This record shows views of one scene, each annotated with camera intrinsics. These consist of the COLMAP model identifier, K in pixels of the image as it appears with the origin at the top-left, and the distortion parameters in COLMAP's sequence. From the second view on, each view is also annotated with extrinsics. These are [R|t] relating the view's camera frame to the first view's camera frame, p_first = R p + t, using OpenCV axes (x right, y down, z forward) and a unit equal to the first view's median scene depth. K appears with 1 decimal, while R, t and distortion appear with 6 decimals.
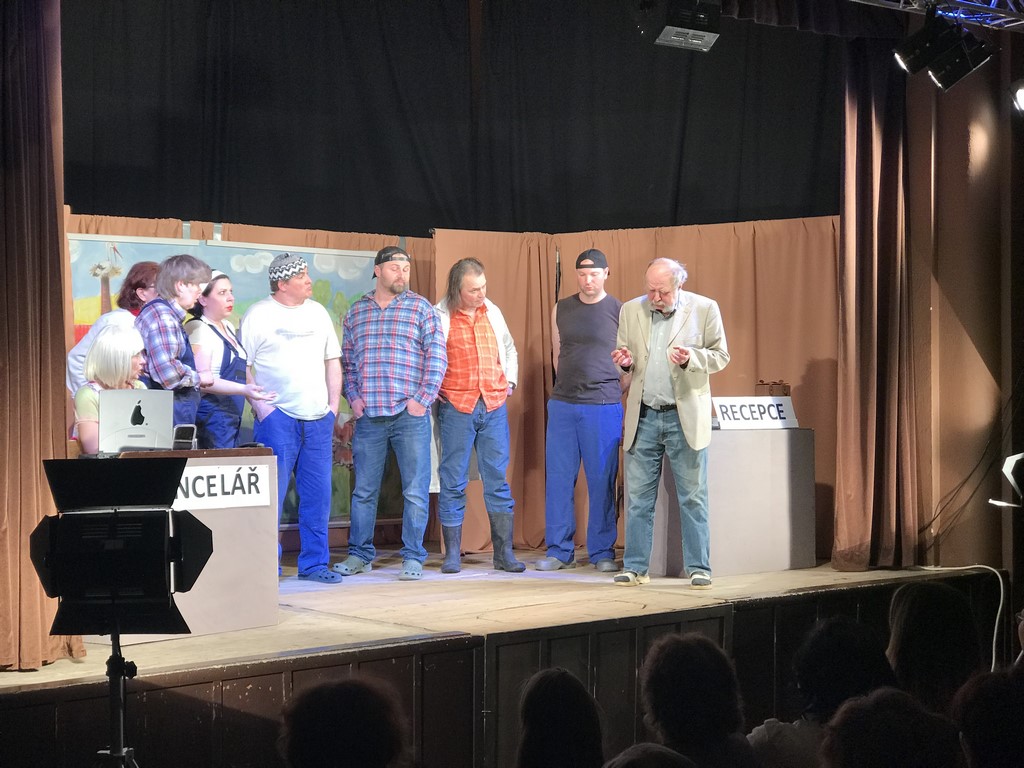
lens RADIAL K [[1652.5, 0, 499.2], [0, 1652.5, 385.1], [0, 0, 1]] dist [0.099558, 0.000000]
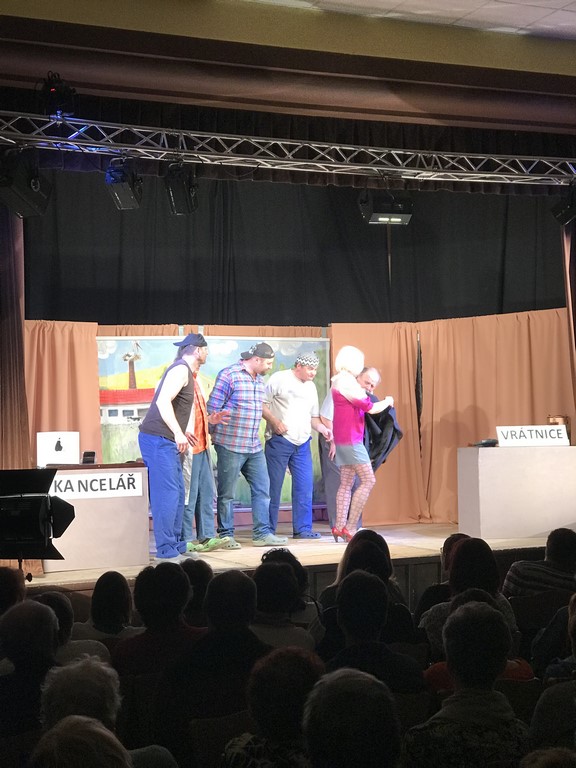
lens RADIAL K [[1239.4, 0, 290.5], [0, 1239.4, 380.4], [0, 0, 1]] dist [0.099558, 0.000000]
pose [[0.966801, -0.026200, -0.254186, 0.298567], [0.020001, 0.999437, -0.026944, -0.009739], [0.254748, 0.020966, 0.966780, -0.226756]]
